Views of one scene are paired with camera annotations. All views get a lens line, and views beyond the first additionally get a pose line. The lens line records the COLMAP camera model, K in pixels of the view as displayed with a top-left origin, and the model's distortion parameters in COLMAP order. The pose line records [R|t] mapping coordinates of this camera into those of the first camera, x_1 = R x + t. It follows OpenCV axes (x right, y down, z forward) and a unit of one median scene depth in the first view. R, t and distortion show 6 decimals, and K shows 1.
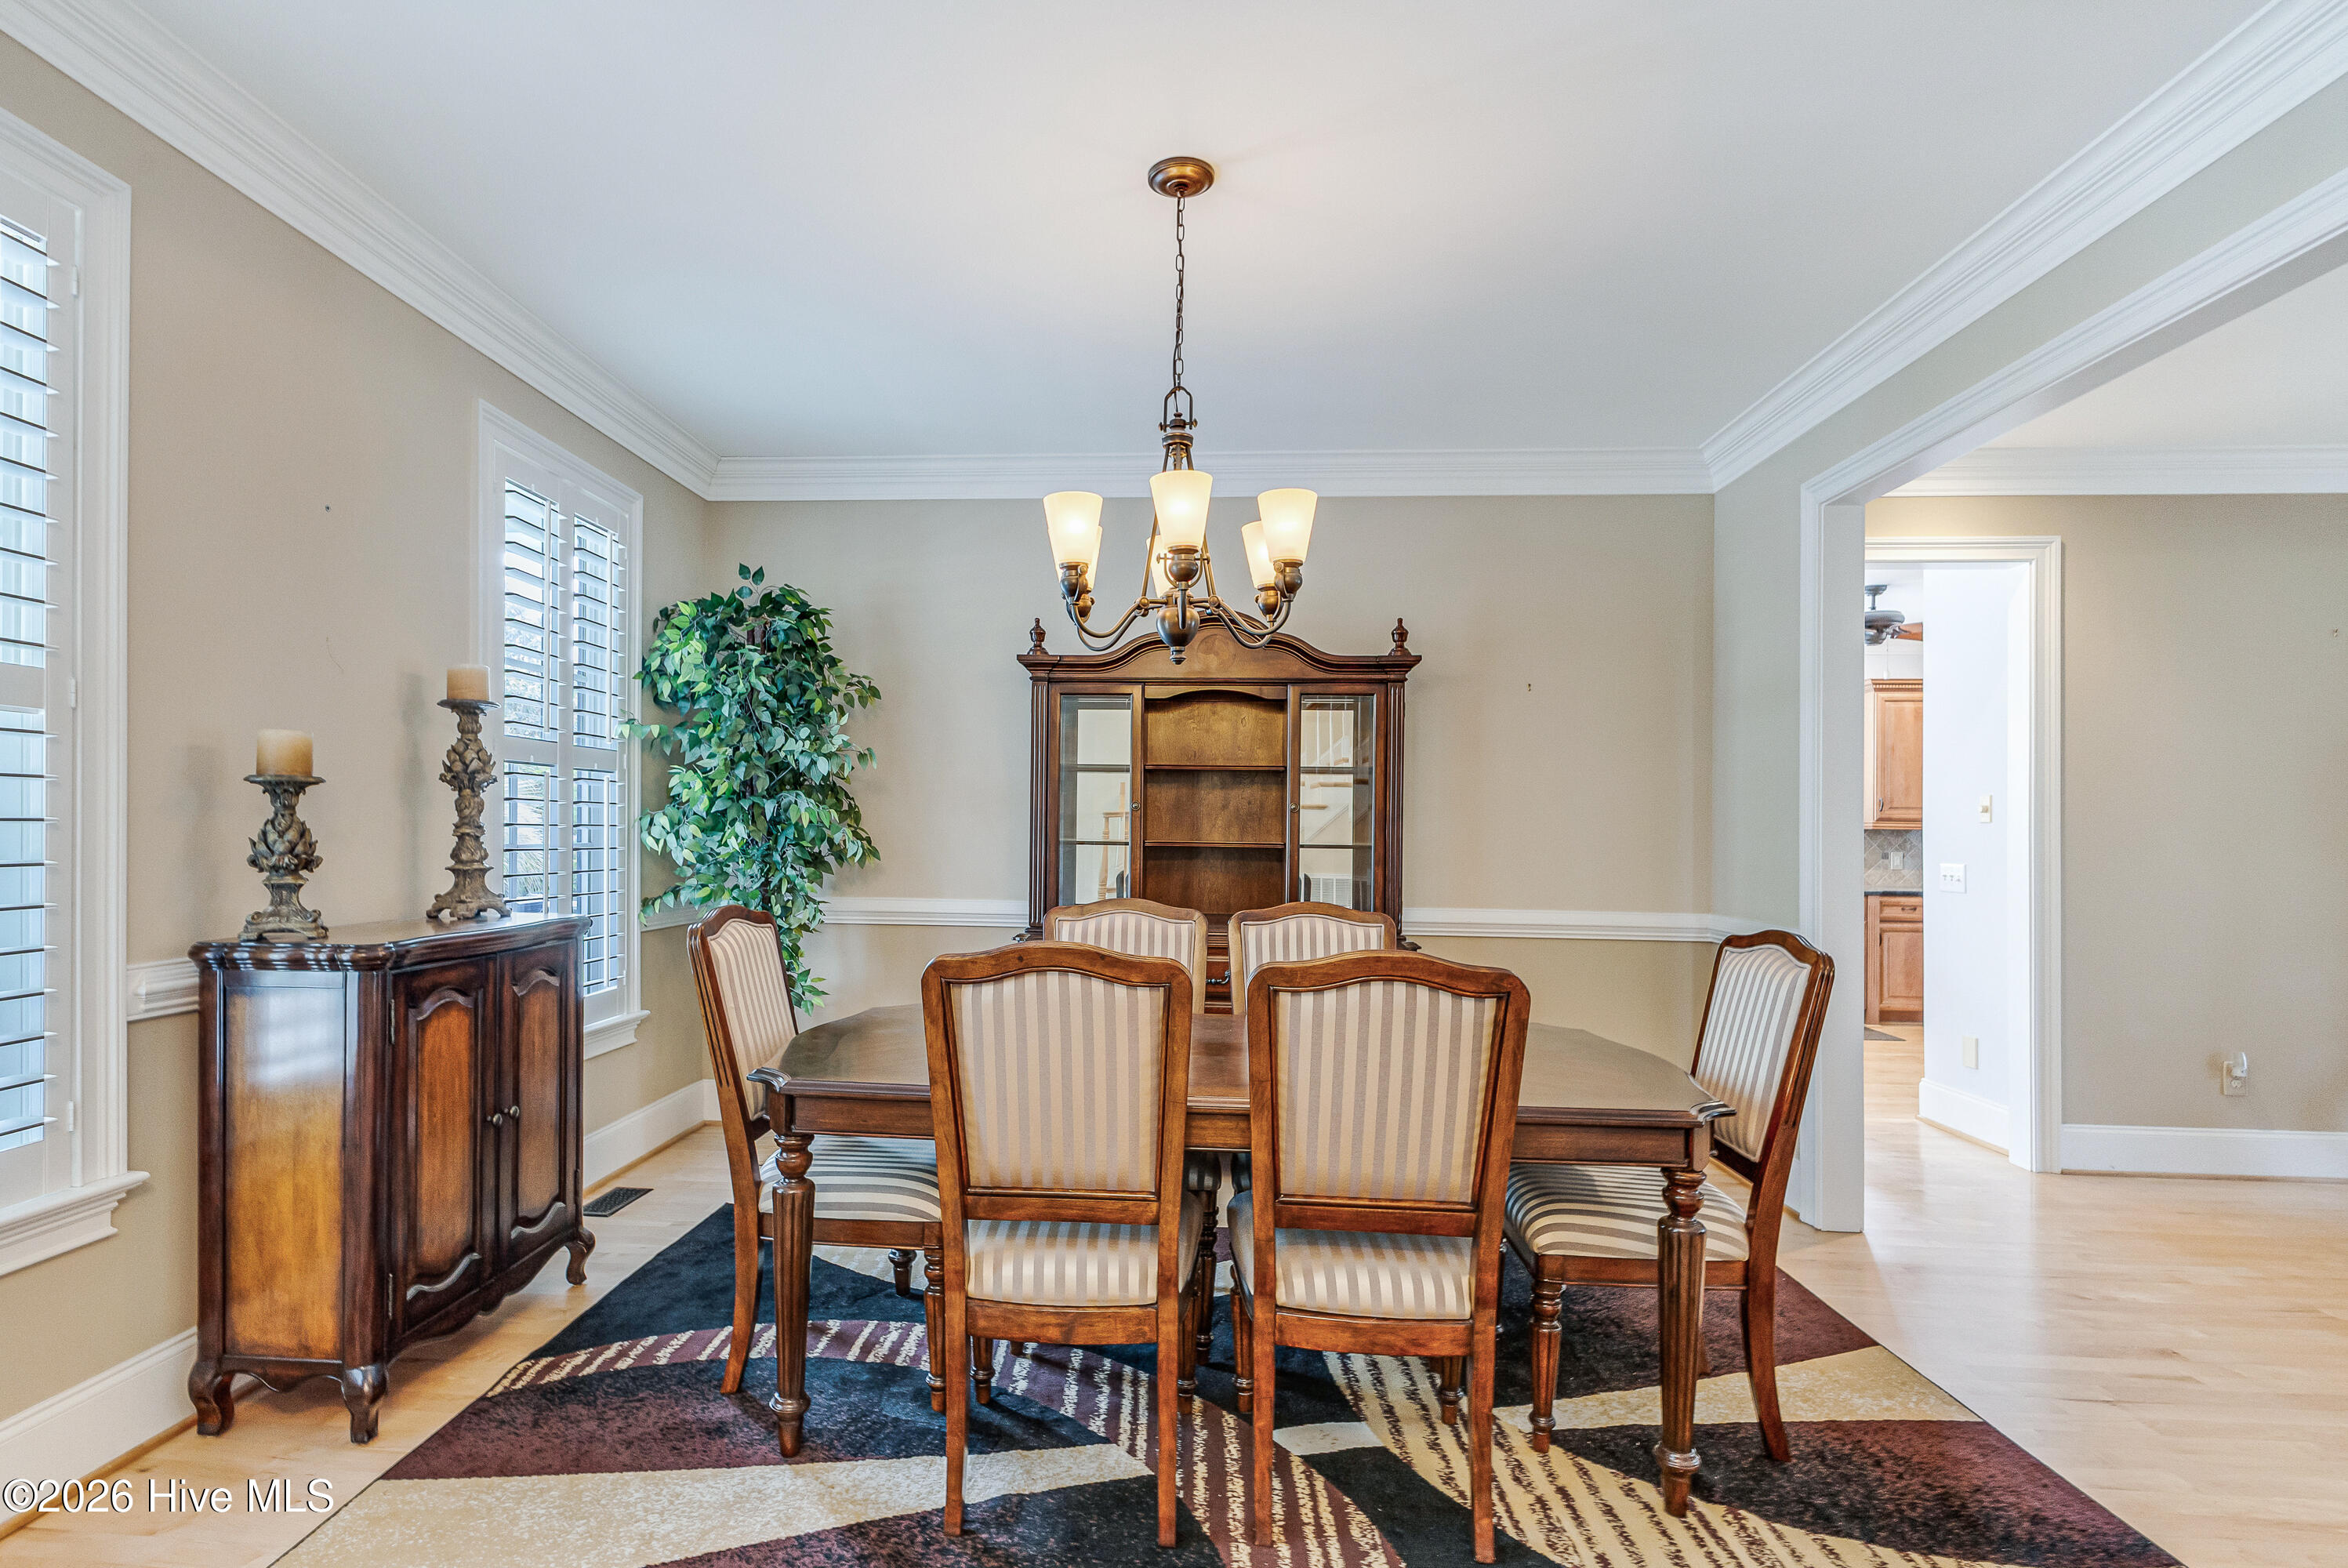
lens RADIAL K [[1105.5, 0, 1171.4], [0, 1105.5, 825.2], [0, 0, 1]] dist [-0.014385, 0.000687]
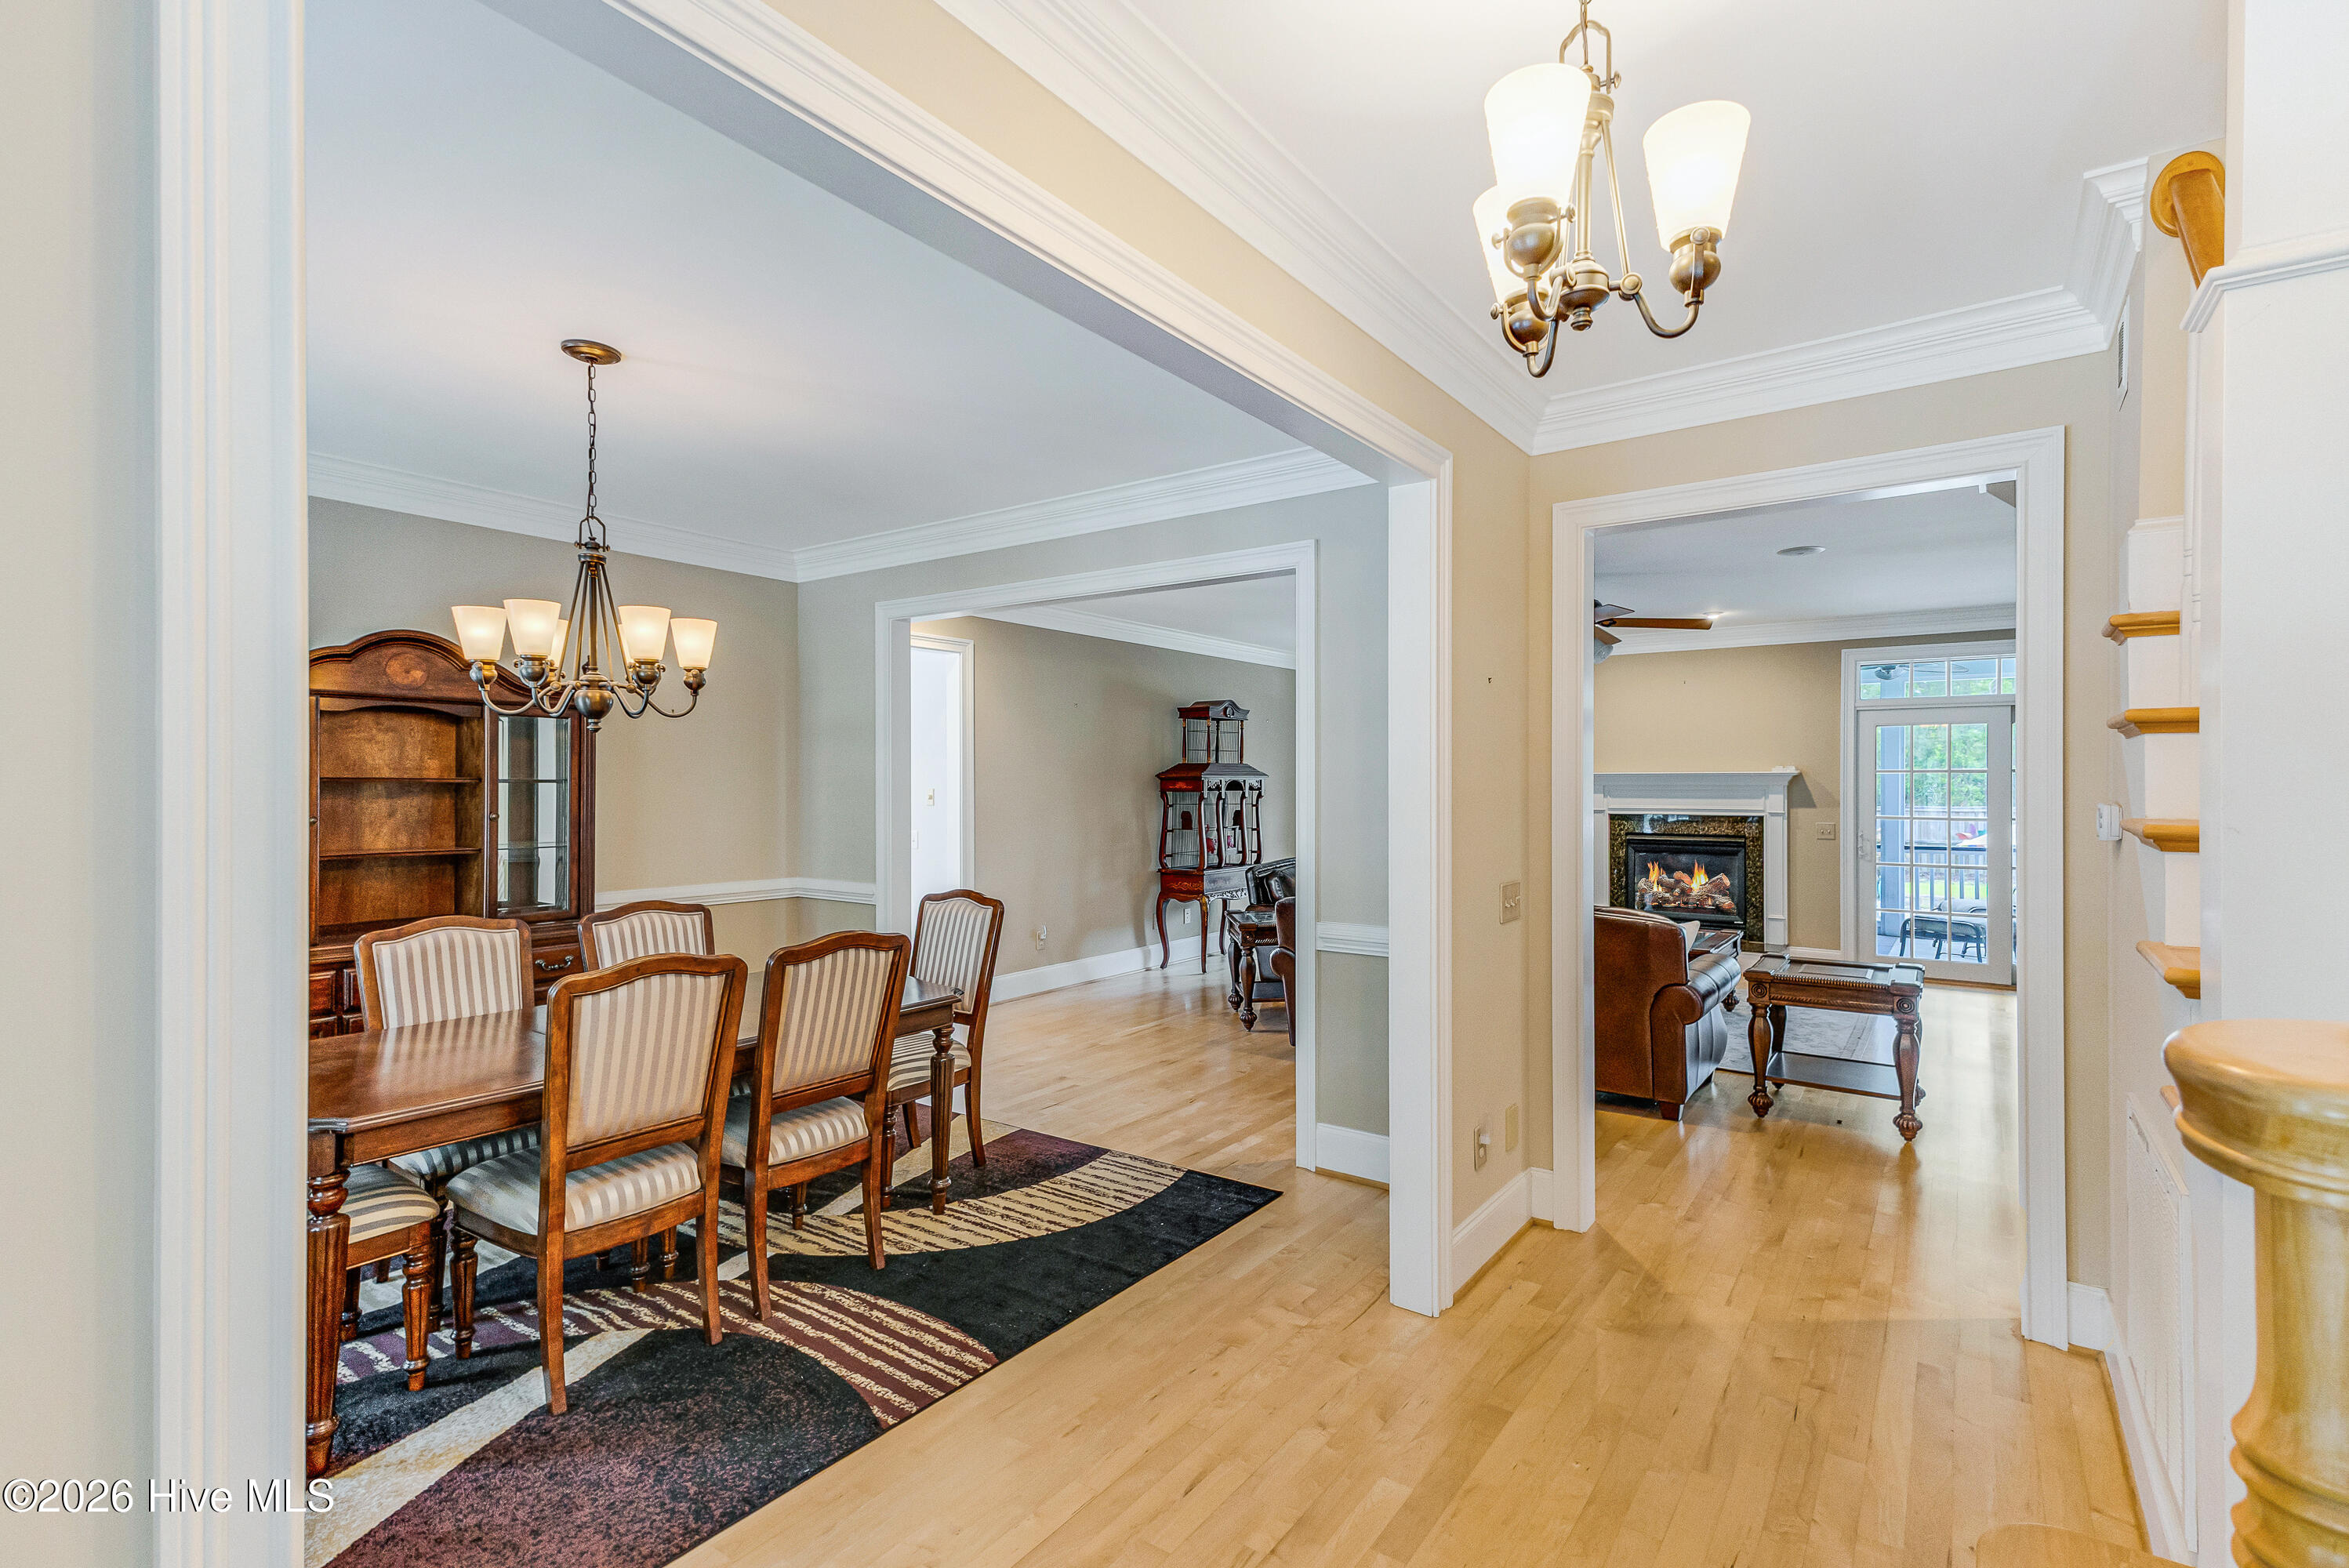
lens RADIAL K [[1034.0, 0, 1181.0], [0, 1034.0, 778.3], [0, 0, 1]] dist [-0.010485, 0.000170]
pose [[0.524235, -0.010532, 0.851509, -0.797514], [0.002582, 0.999939, 0.010779, -0.125331], [-0.851570, -0.003452, 0.524230, -0.258973]]
